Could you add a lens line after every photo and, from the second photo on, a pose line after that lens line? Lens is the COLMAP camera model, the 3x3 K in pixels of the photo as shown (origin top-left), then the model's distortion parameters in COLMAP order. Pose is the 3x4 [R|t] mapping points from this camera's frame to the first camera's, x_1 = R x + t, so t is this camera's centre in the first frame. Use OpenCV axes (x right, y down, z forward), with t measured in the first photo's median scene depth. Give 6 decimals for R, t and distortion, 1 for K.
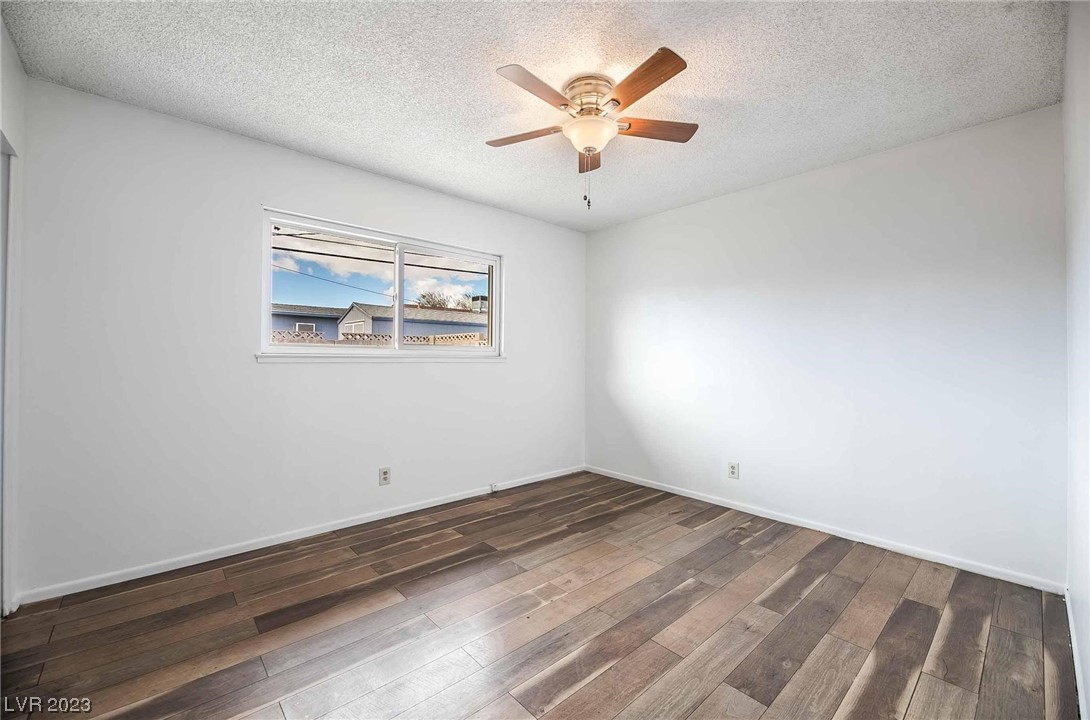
lens RADIAL K [[440.9, 0, 544.1], [0, 440.9, 358.1], [0, 0, 1]] dist [0.001889, -0.002206]
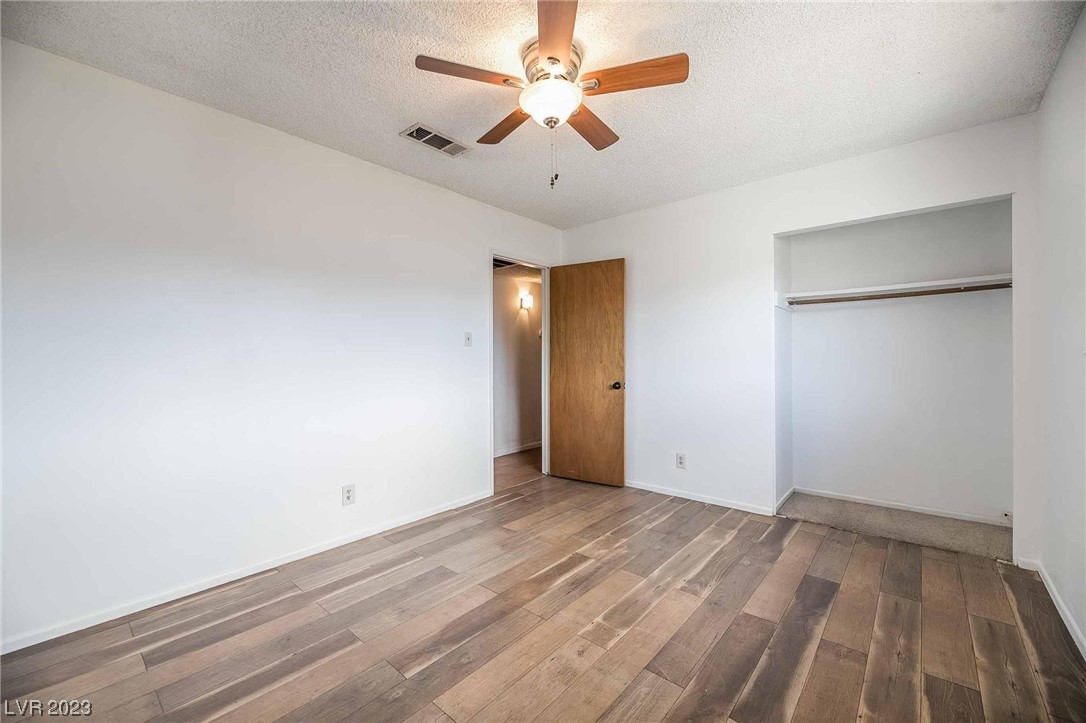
lens RADIAL K [[439.3, 0, 544.1], [0, 439.3, 359.1], [0, 0, 1]] dist [0.001889, -0.002206]
pose [[-0.992064, 0.000039, -0.125737, 0.228623], [-0.000309, 0.999996, 0.002750, 0.000666], [0.125736, 0.002767, -0.992060, 1.864075]]
